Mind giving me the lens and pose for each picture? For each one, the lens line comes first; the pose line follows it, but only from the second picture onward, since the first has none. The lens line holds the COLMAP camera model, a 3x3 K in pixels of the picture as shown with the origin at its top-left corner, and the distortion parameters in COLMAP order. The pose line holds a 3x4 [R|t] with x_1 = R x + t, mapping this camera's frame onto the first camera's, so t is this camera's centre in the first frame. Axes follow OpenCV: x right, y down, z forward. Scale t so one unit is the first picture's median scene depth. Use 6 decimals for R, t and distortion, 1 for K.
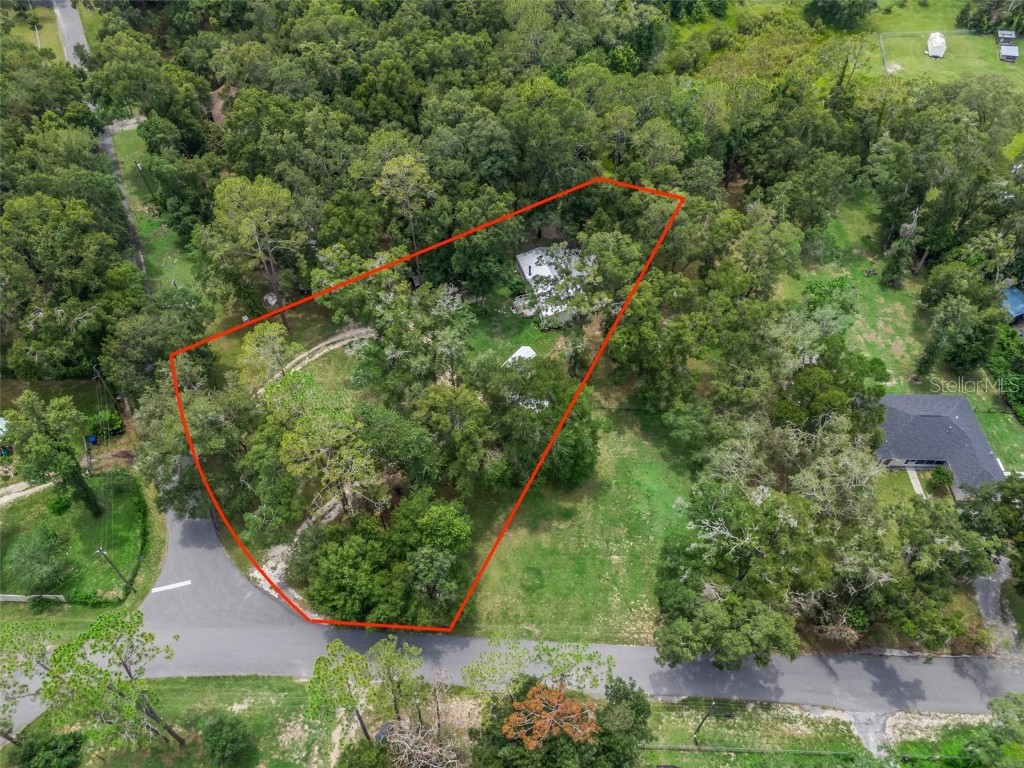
lens RADIAL K [[762.2, 0, 508.7], [0, 762.2, 384.4], [0, 0, 1]] dist [0.044555, -0.030215]
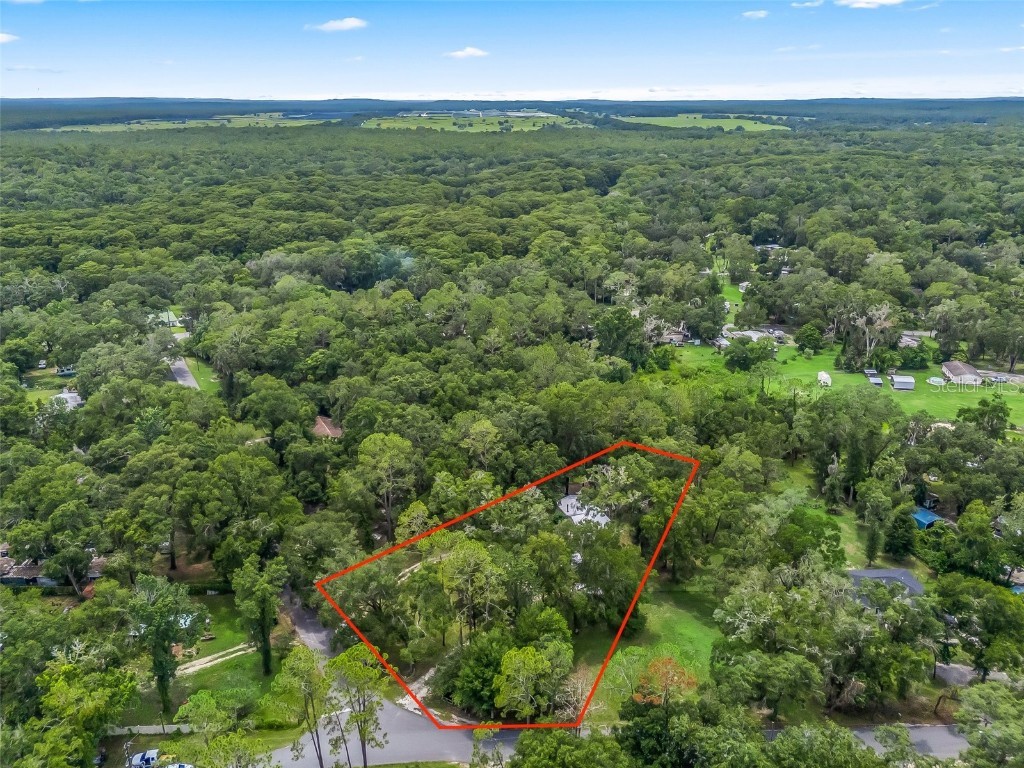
lens RADIAL K [[762.2, 0, 512.9], [0, 762.2, 382.9], [0, 0, 1]] dist [0.044555, -0.030215]
pose [[0.996761, -0.041914, 0.068628, -0.160405], [0.070131, 0.870682, -0.486821, 0.320839], [-0.039349, 0.490058, 0.870801, -0.284390]]
